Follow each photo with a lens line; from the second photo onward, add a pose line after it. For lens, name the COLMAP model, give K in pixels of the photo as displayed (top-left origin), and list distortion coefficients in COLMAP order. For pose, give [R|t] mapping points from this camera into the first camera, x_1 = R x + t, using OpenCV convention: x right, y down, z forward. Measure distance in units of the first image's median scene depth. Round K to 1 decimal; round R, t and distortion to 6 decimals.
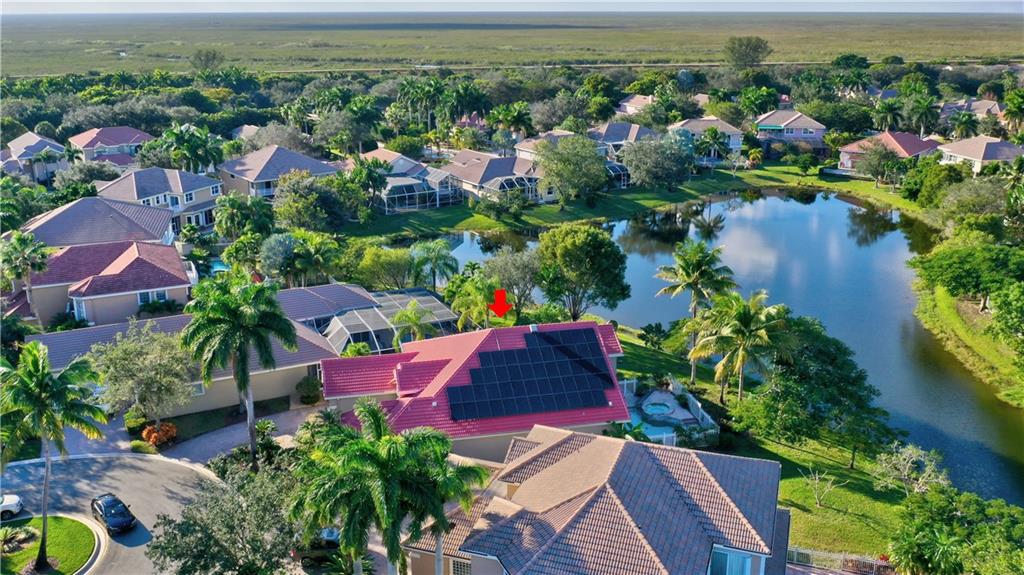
lens RADIAL K [[871.9, 0, 510.0], [0, 871.9, 286.8], [0, 0, 1]] dist [-0.013250, -0.012367]
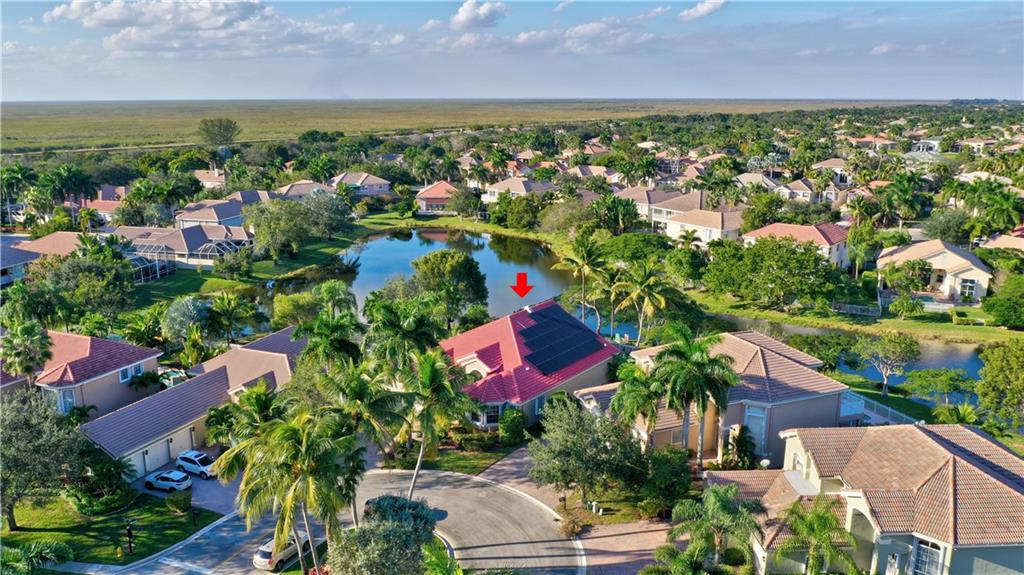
lens RADIAL K [[800.5, 0, 513.1], [0, 800.5, 289.7], [0, 0, 1]] dist [-0.031184, 0.011503]
pose [[0.743801, -0.156618, 0.649793, -0.361160], [0.202934, 0.979185, 0.003717, 0.002525], [-0.636850, 0.129100, 0.760103, 0.024211]]
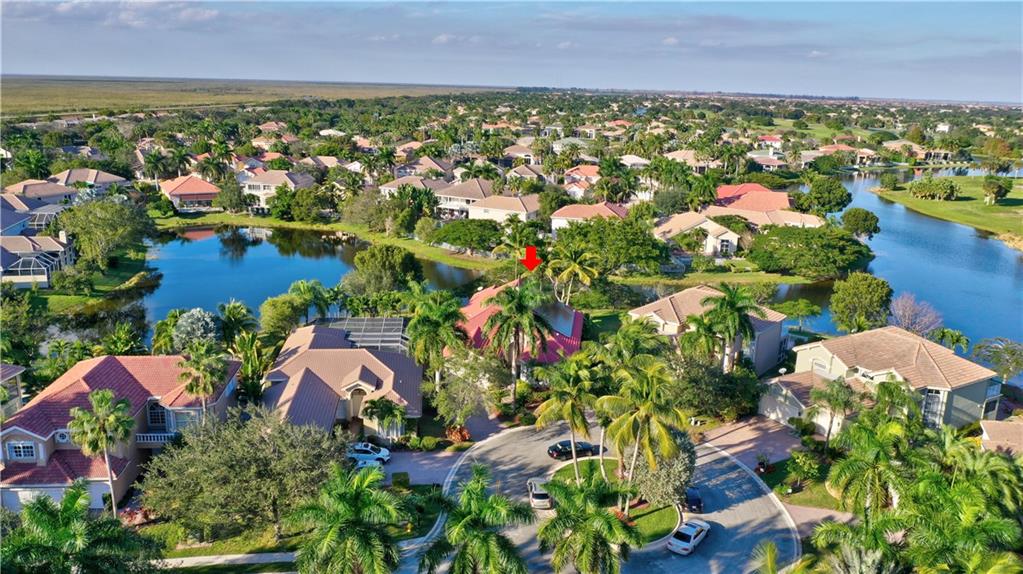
lens RADIAL K [[799.7, 0, 515.4], [0, 799.7, 284.6], [0, 0, 1]] dist [-0.031184, 0.011503]
pose [[0.323165, -0.219256, 0.920593, -0.600320], [0.258626, 0.956220, 0.136953, -0.073801], [-0.910317, 0.193831, 0.365722, 0.205920]]
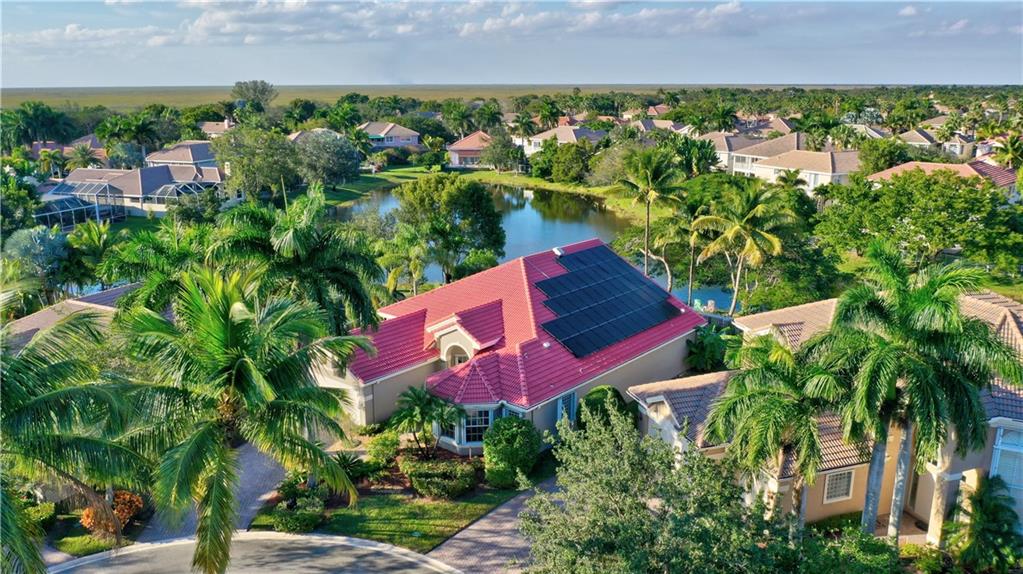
lens RADIAL K [[799.7, 0, 511.5], [0, 799.7, 283.8], [0, 0, 1]] dist [-0.031184, 0.011503]
pose [[0.793040, -0.149270, 0.590599, -0.208801], [0.186665, 0.982421, -0.002347, 0.031939], [-0.579866, 0.112105, 0.806962, 0.183752]]
